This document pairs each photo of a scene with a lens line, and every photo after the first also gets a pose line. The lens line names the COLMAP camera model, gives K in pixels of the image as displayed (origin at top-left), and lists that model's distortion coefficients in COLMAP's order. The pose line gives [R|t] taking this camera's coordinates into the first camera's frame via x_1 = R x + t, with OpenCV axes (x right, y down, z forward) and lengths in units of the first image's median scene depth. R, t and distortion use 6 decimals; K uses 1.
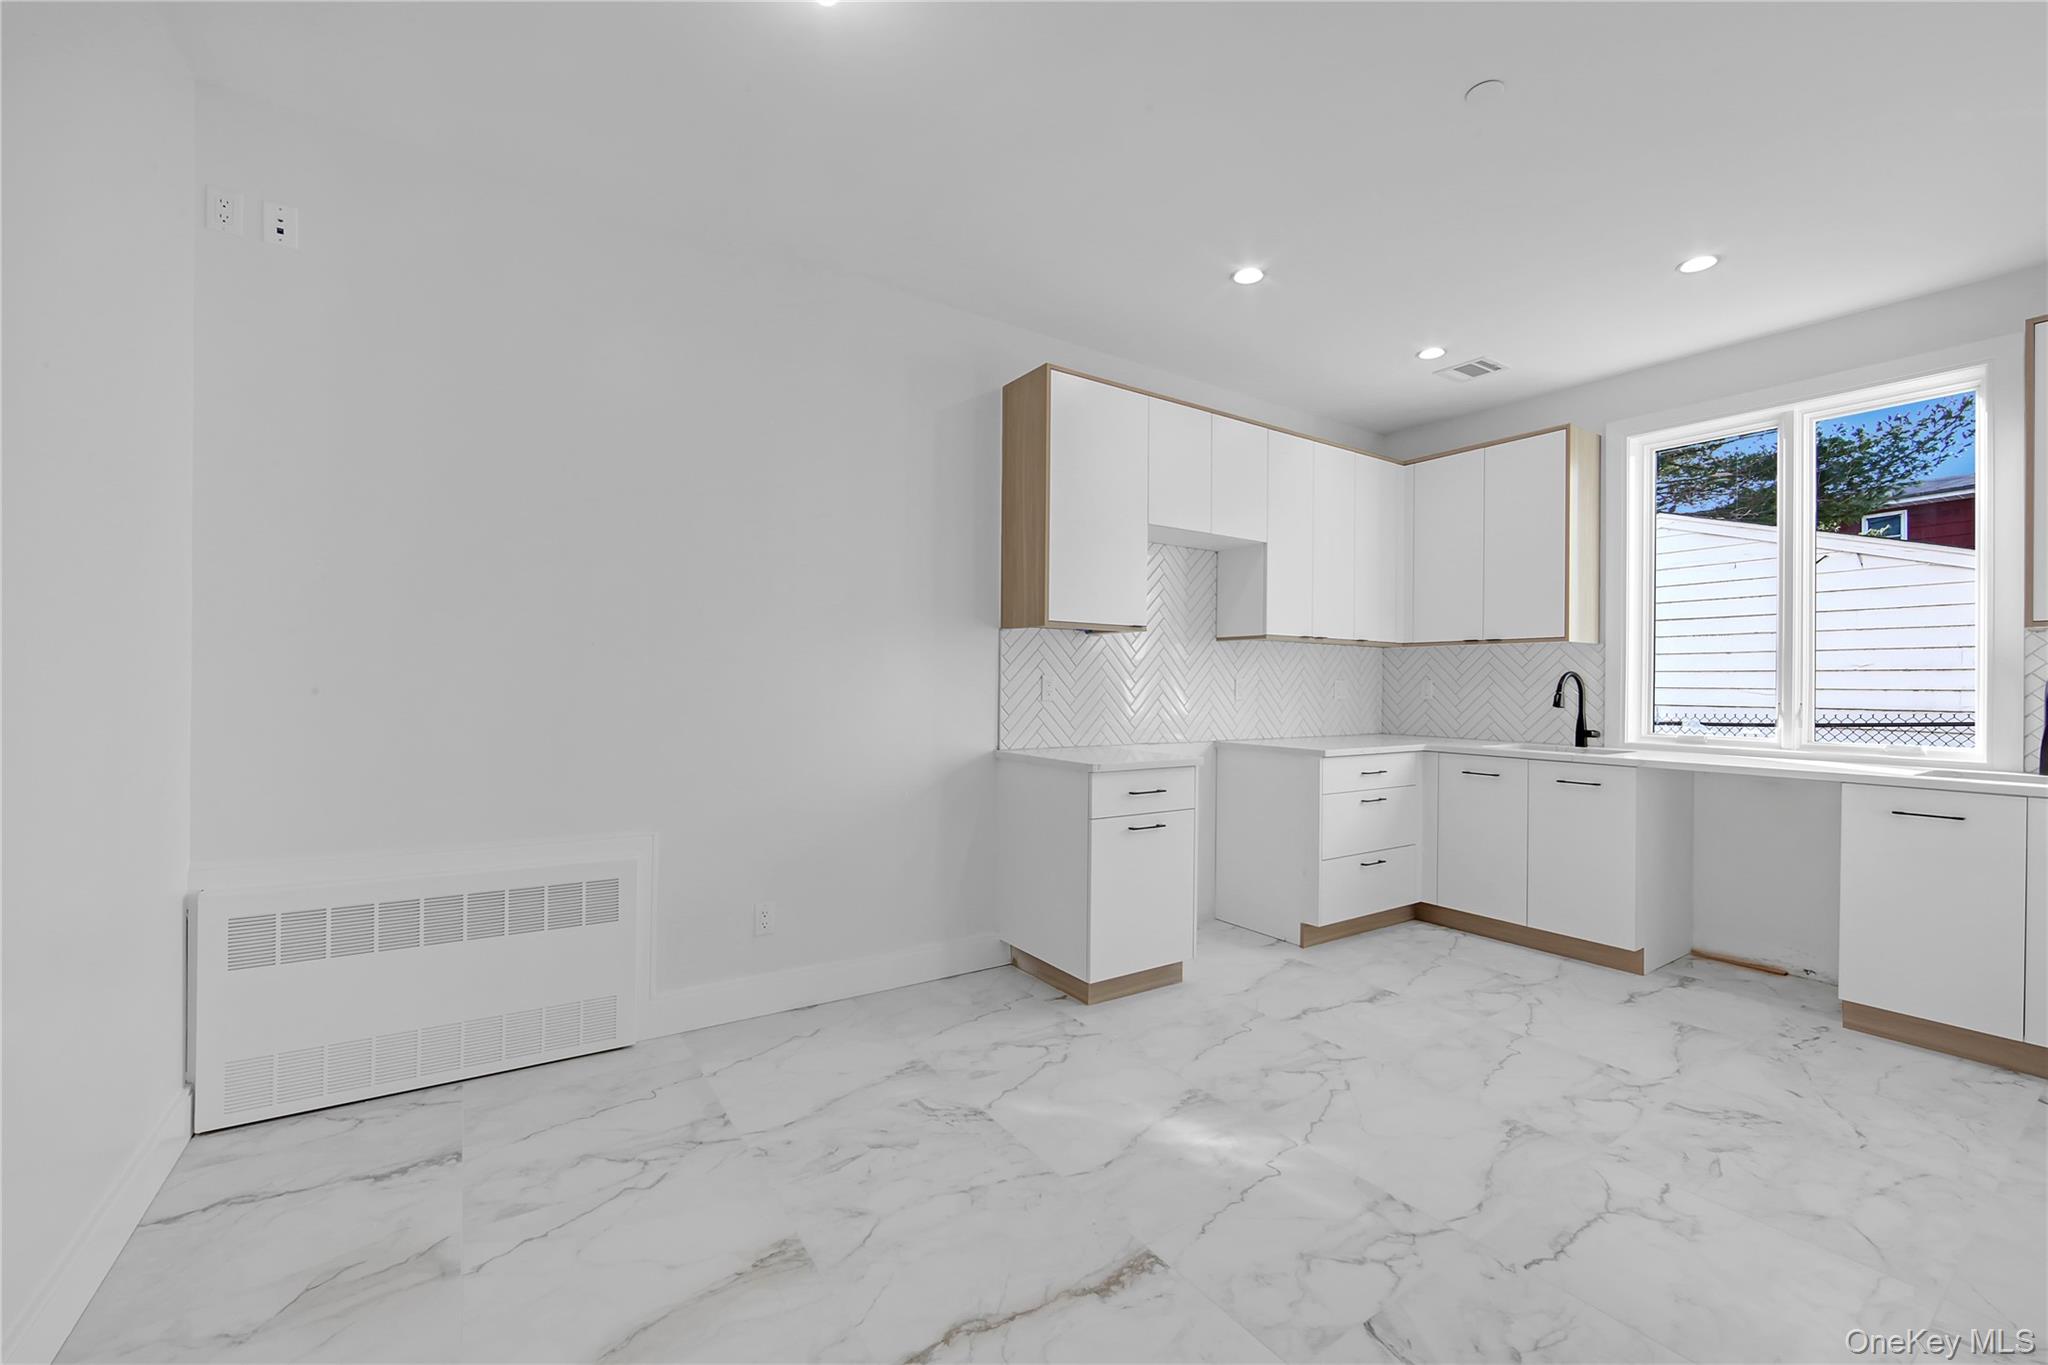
lens RADIAL K [[847.3, 0, 1025.4], [0, 847.3, 681.6], [0, 0, 1]] dist [-0.011339, 0.000040]
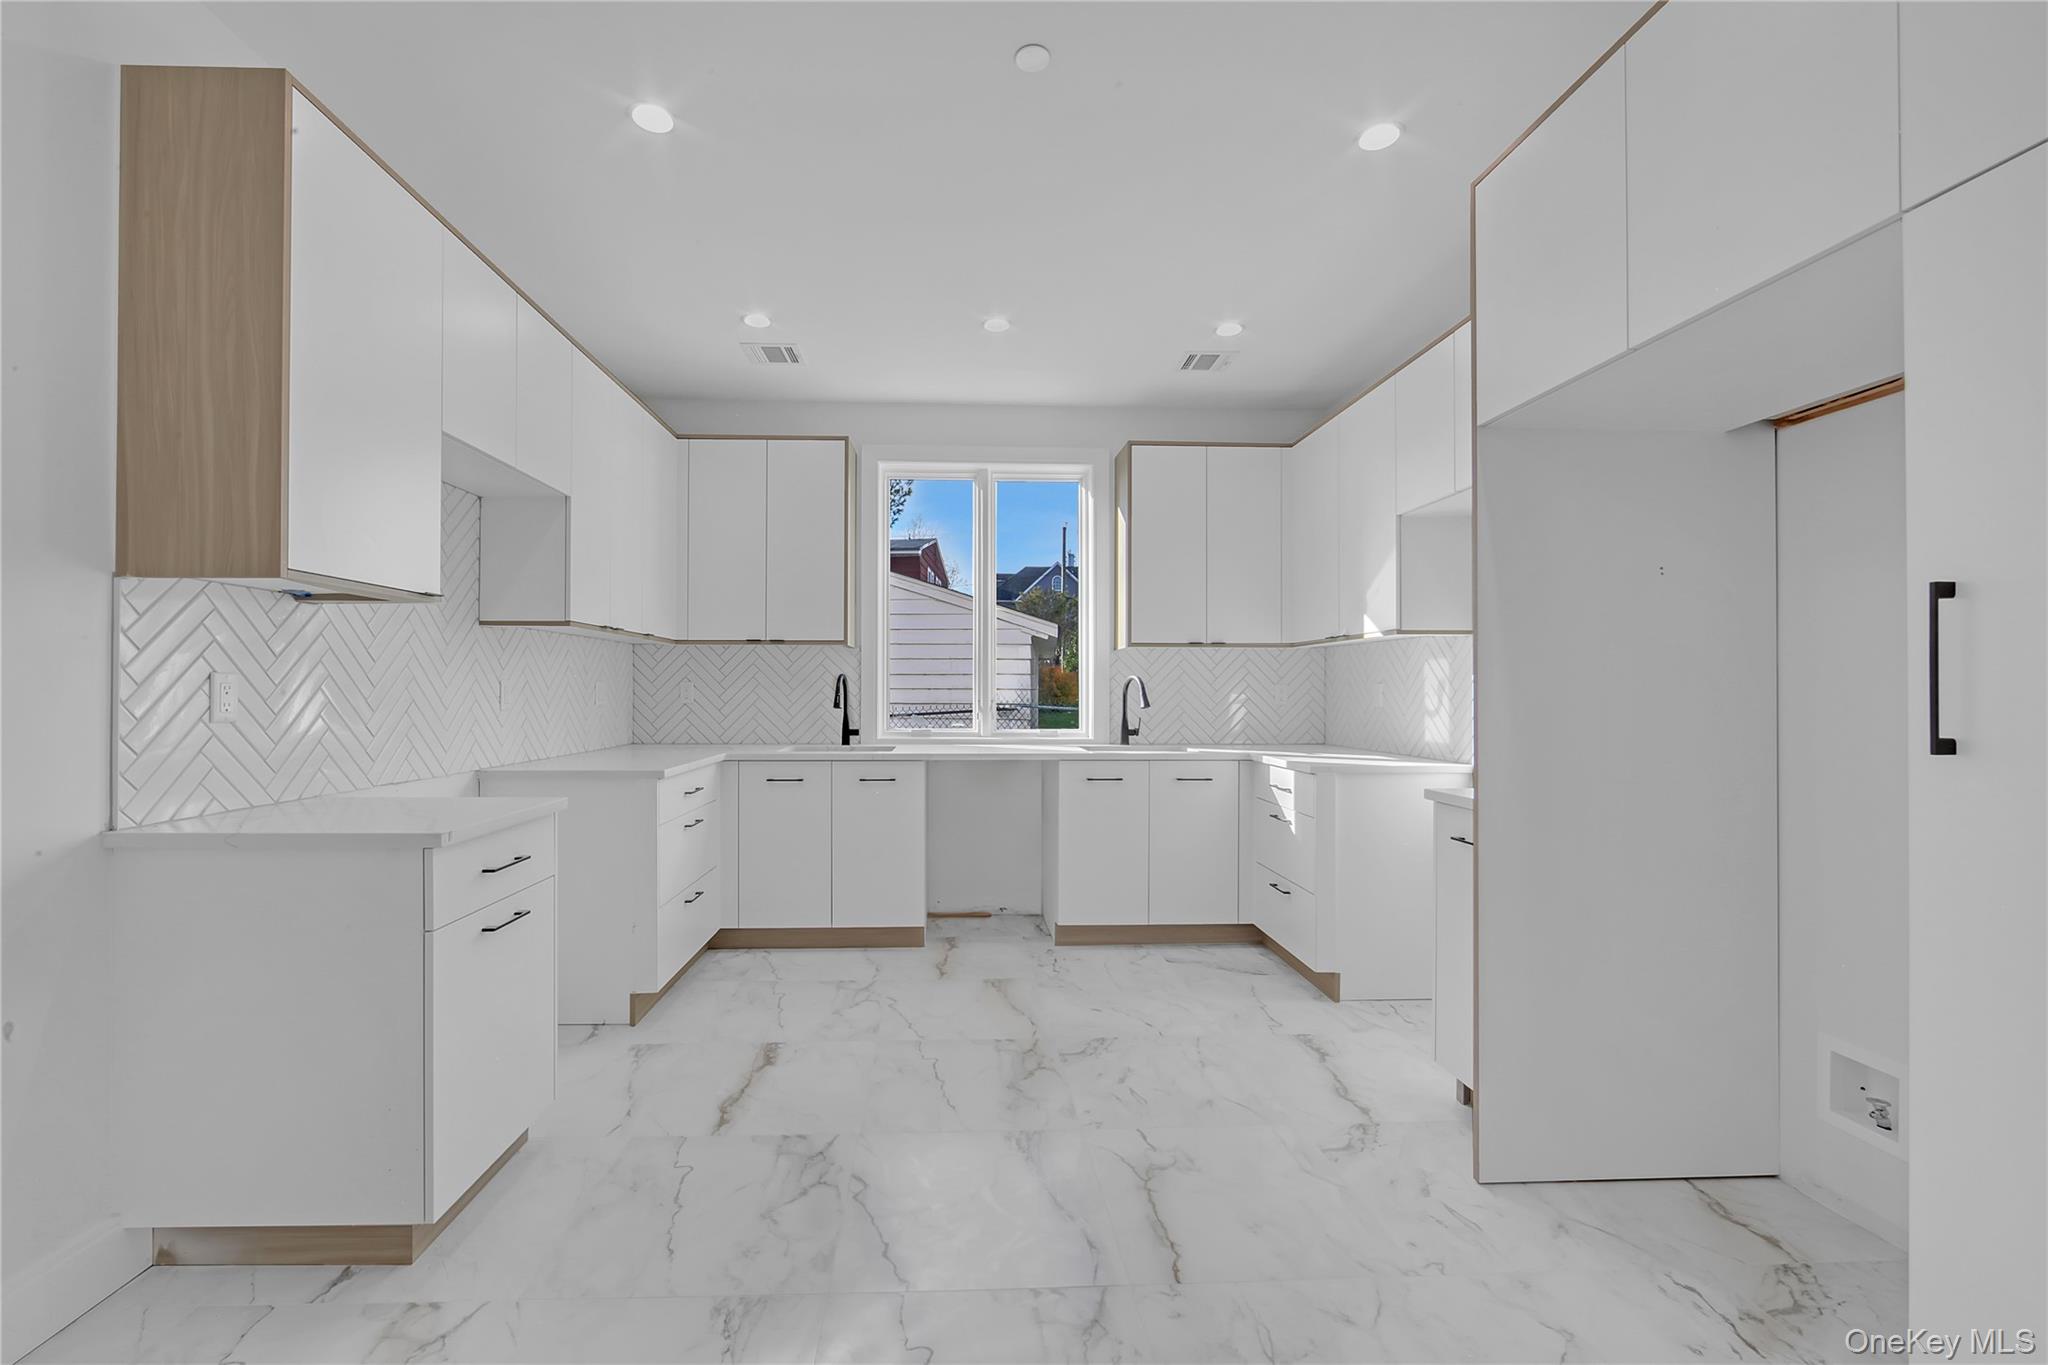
lens RADIAL K [[847.3, 0, 1016.8], [0, 847.3, 686.8], [0, 0, 1]] dist [-0.011339, 0.000040]
pose [[0.517882, -0.005503, 0.855434, -0.155617], [0.002116, 0.999984, 0.005152, -0.000603], [-0.855449, -0.000858, 0.517886, 0.301330]]
